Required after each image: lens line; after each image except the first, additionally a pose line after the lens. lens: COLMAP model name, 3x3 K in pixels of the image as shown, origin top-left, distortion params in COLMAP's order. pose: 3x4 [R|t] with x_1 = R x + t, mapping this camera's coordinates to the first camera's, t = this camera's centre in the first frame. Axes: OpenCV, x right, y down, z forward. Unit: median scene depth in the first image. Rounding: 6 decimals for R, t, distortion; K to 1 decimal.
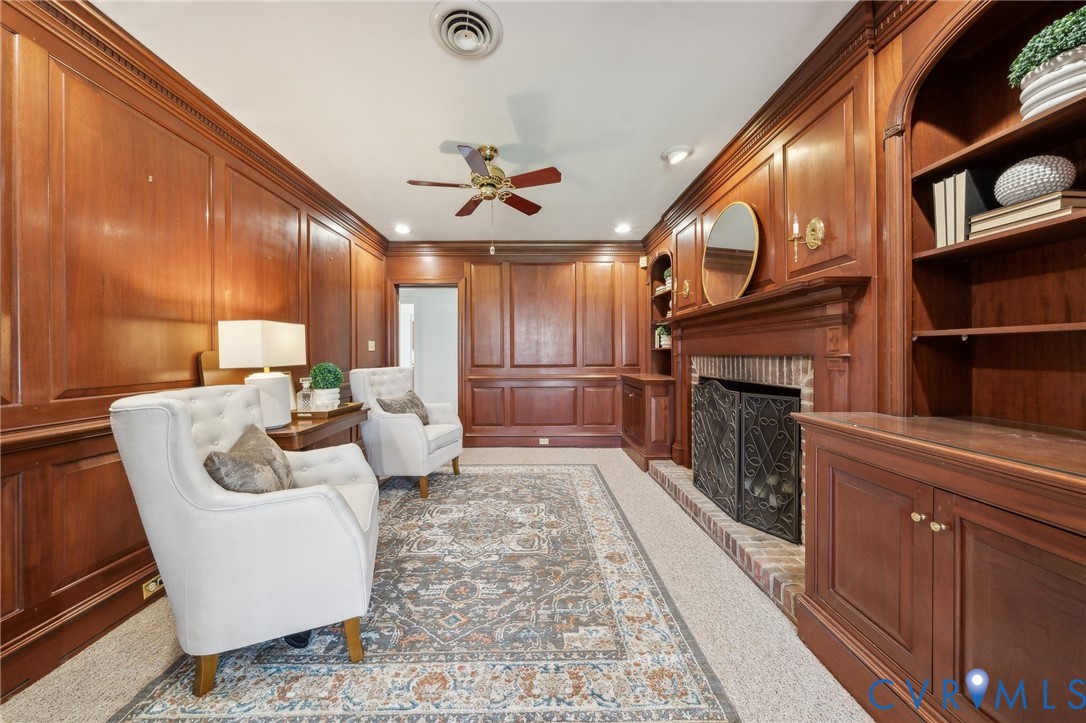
lens RADIAL K [[371.0, 0, 538.1], [0, 371.0, 356.9], [0, 0, 1]] dist [-0.002028, 0.000010]
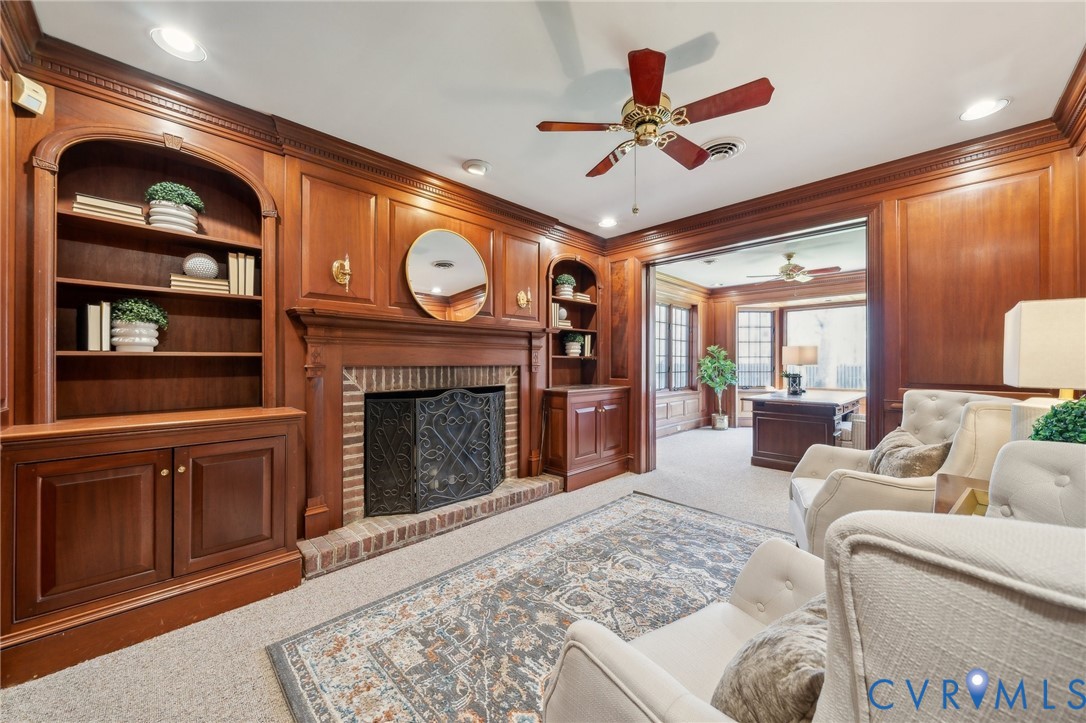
lens RADIAL K [[394.1, 0, 536.6], [0, 394.1, 360.4], [0, 0, 1]] dist [-0.000275, -0.000033]
pose [[-0.687044, 0.007747, 0.726574, -0.613439], [0.008026, 0.999963, -0.003073, -0.017883], [-0.726571, 0.003721, -0.687081, 1.909473]]
